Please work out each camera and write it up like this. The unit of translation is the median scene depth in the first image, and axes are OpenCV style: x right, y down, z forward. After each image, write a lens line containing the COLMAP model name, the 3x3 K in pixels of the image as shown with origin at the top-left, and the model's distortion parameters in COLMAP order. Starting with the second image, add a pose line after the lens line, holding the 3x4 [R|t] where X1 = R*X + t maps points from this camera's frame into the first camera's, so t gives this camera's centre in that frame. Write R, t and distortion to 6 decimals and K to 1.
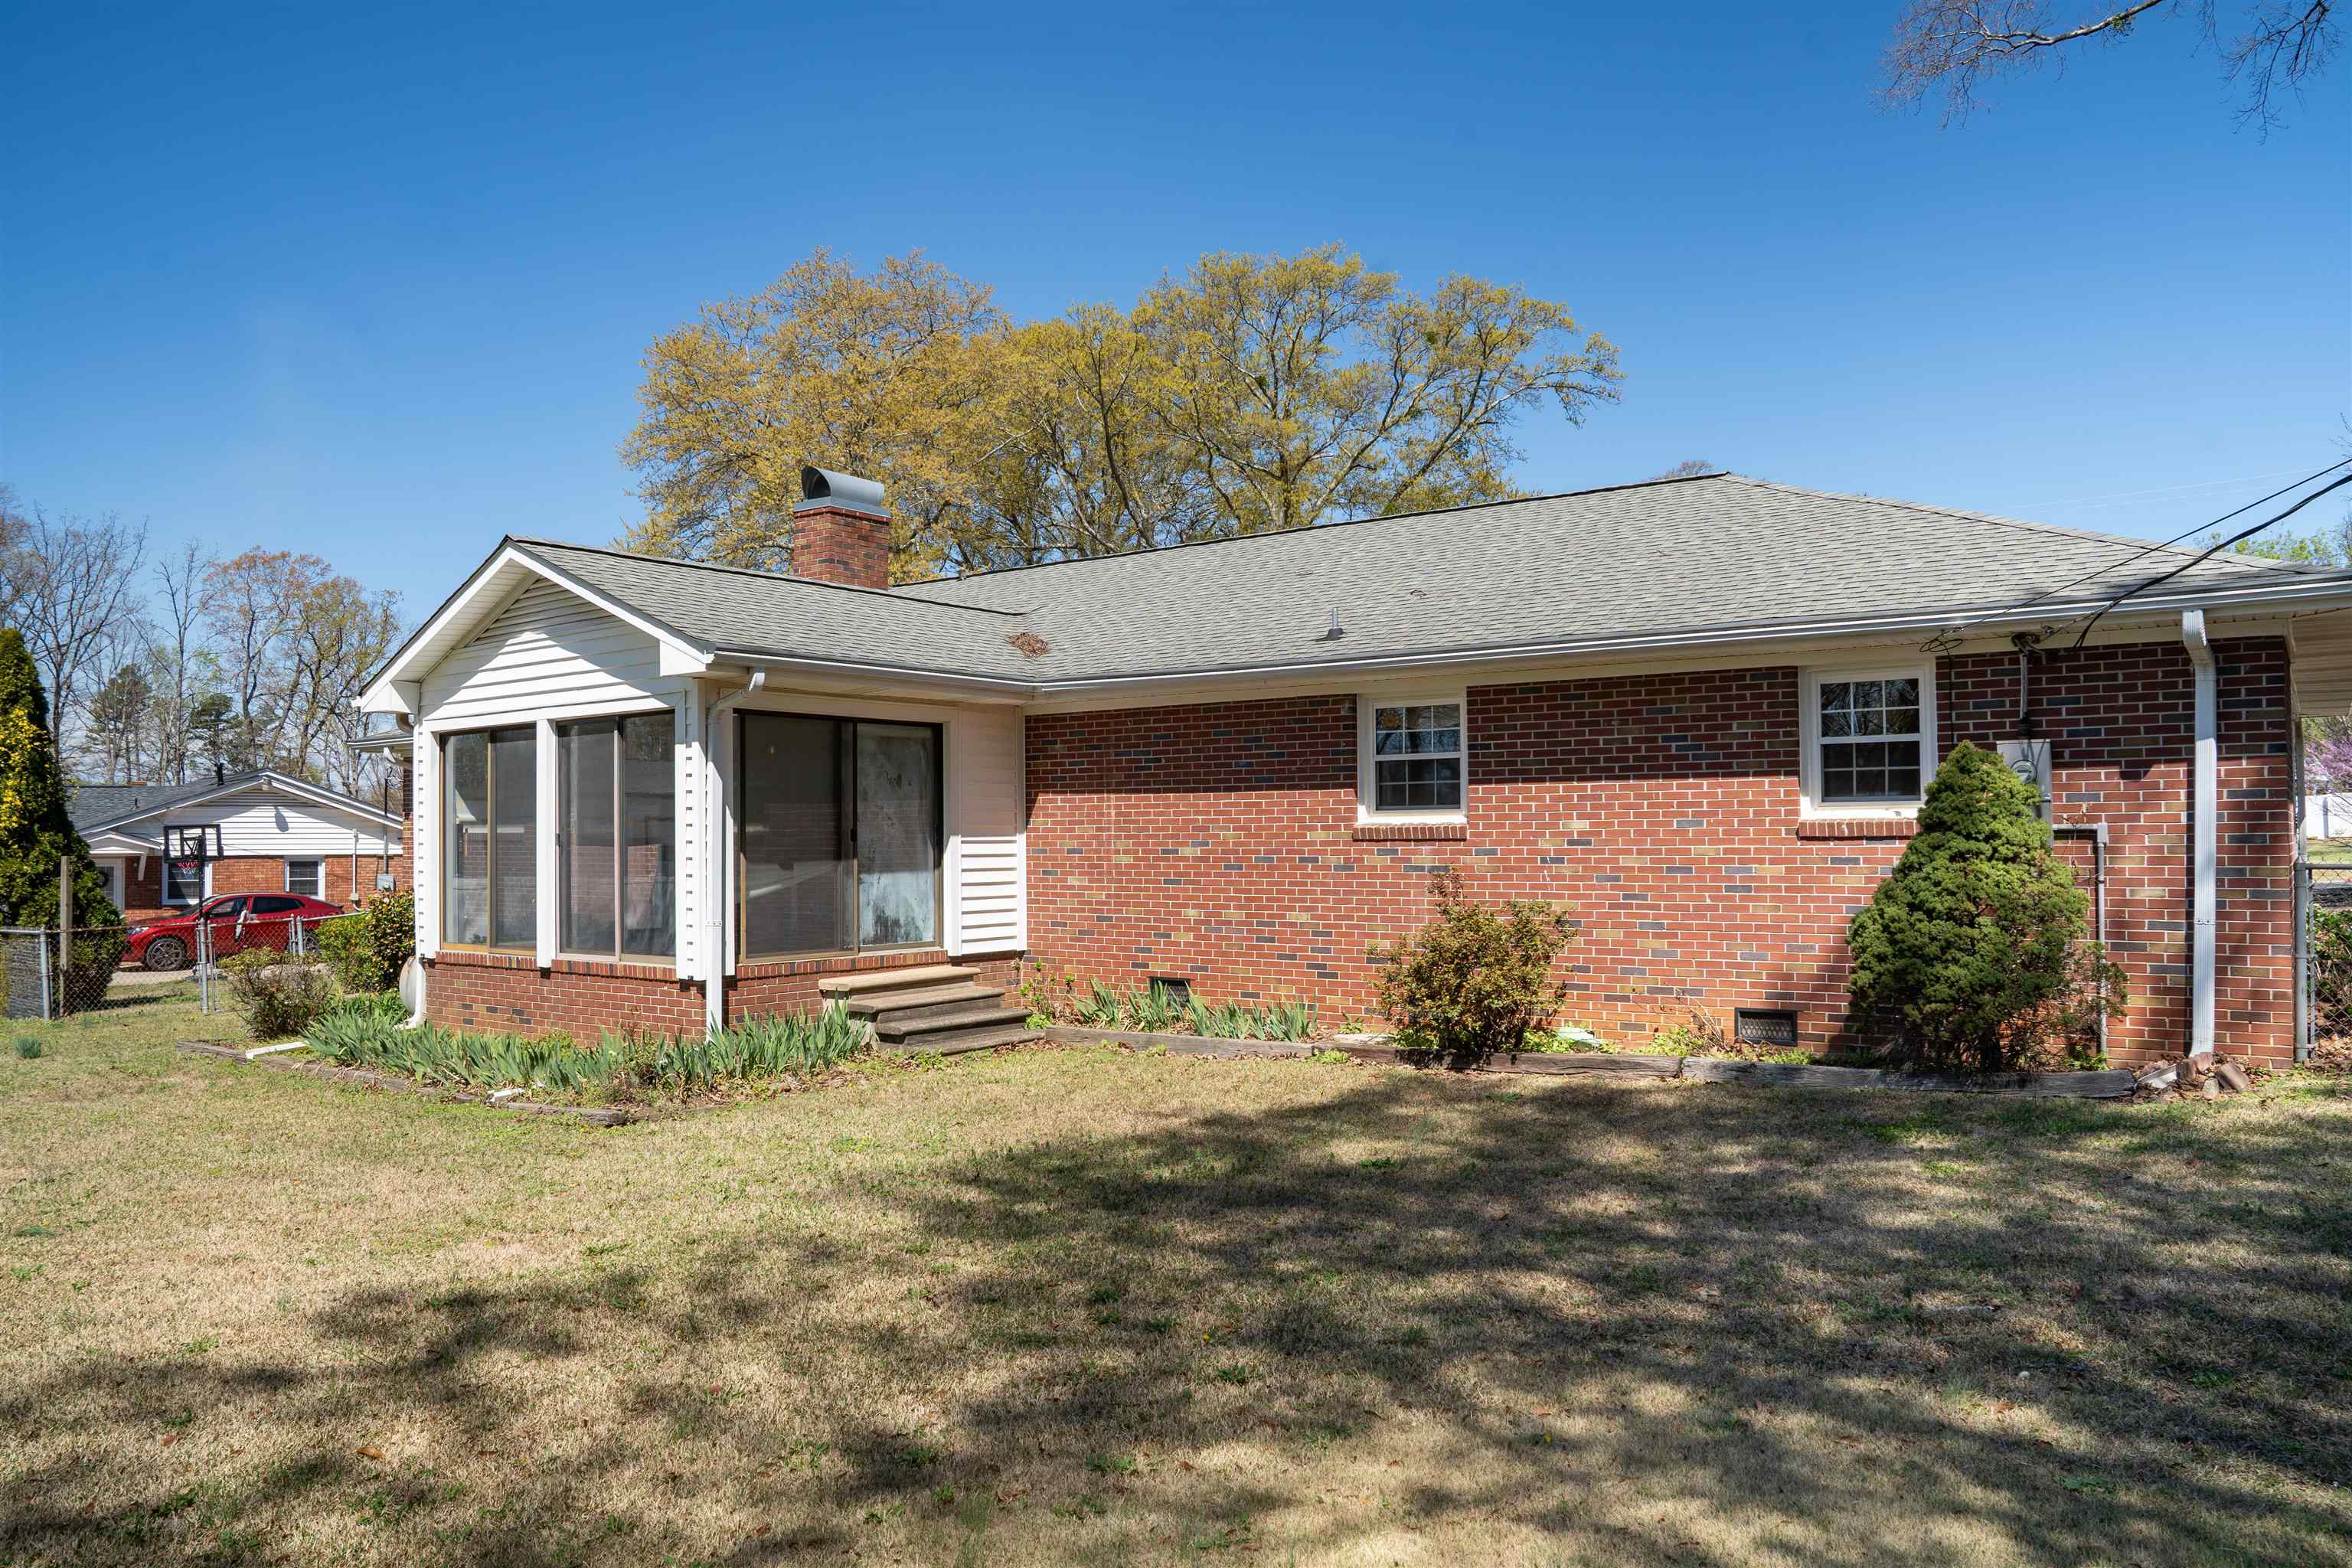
lens RADIAL K [[1618.2, 0, 1176.0], [0, 1618.2, 784.0], [0, 0, 1]] dist [-0.141452, 0.112750]
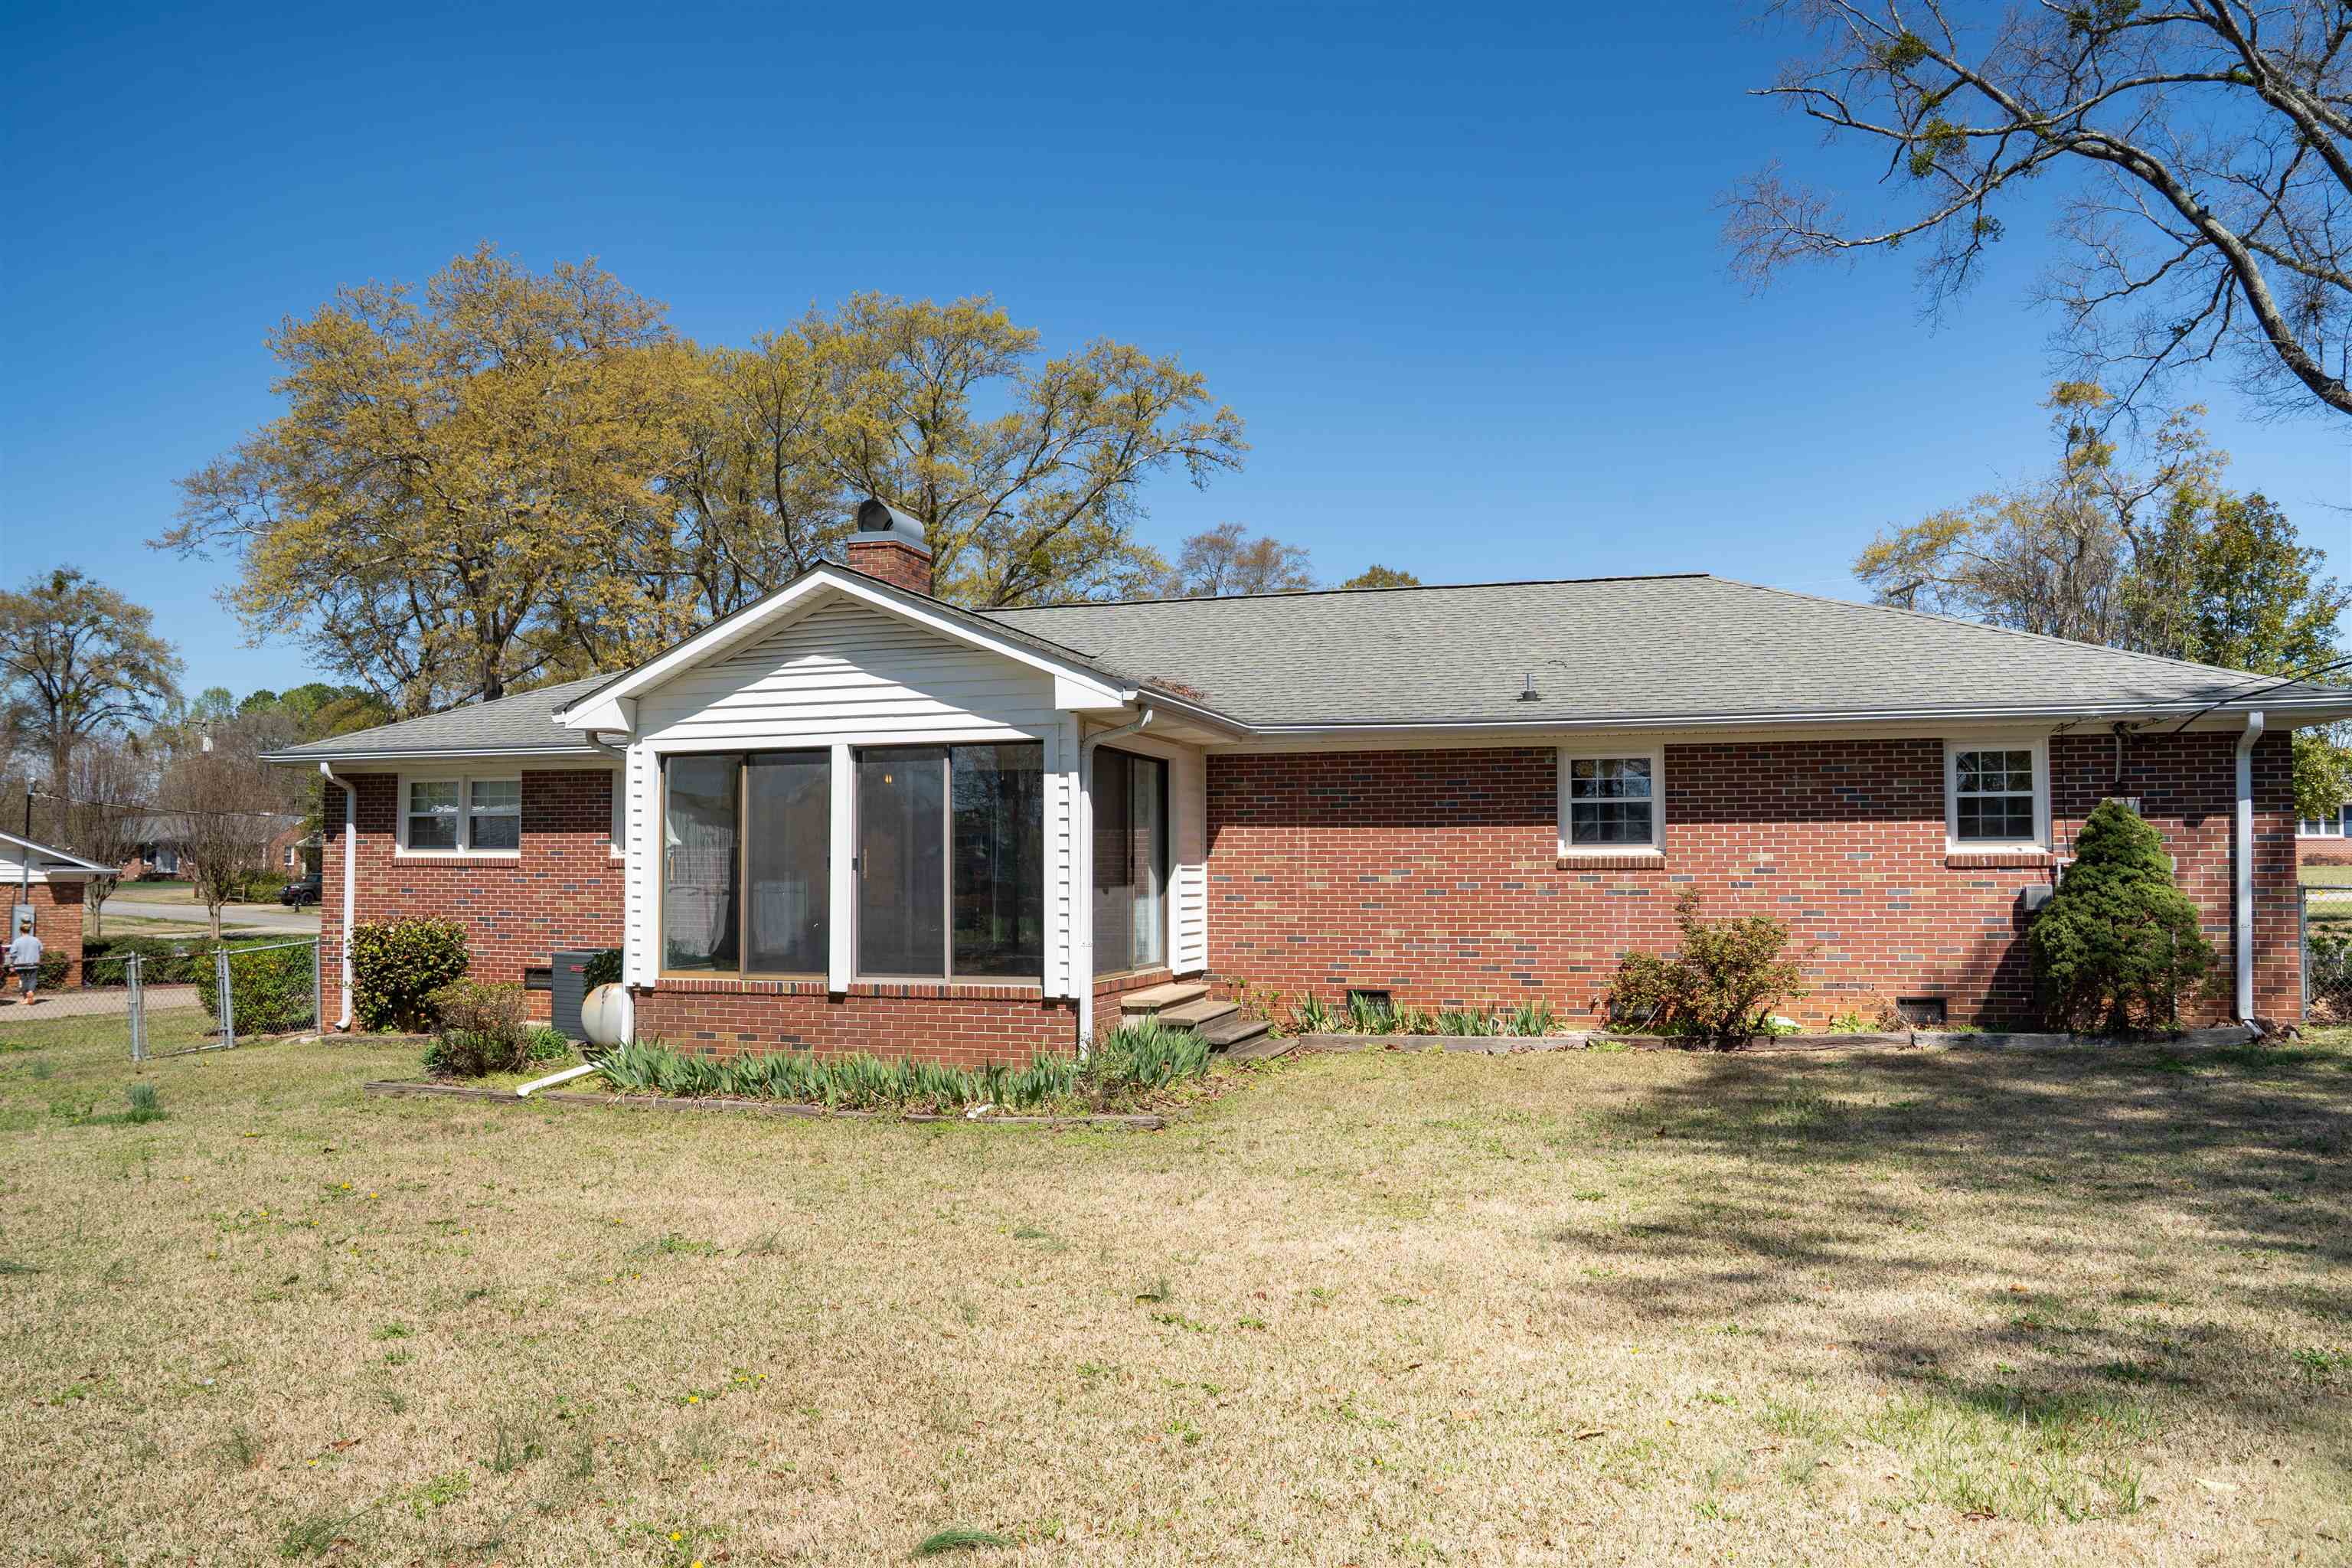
lens RADIAL K [[1618.2, 0, 1176.0], [0, 1618.2, 784.0], [0, 0, 1]] dist [-0.141452, 0.112750]
pose [[0.943671, 0.024607, 0.329968, -0.558199], [-0.016445, 0.999486, -0.027506, 0.009353], [-0.330476, 0.020530, 0.943591, -0.029468]]
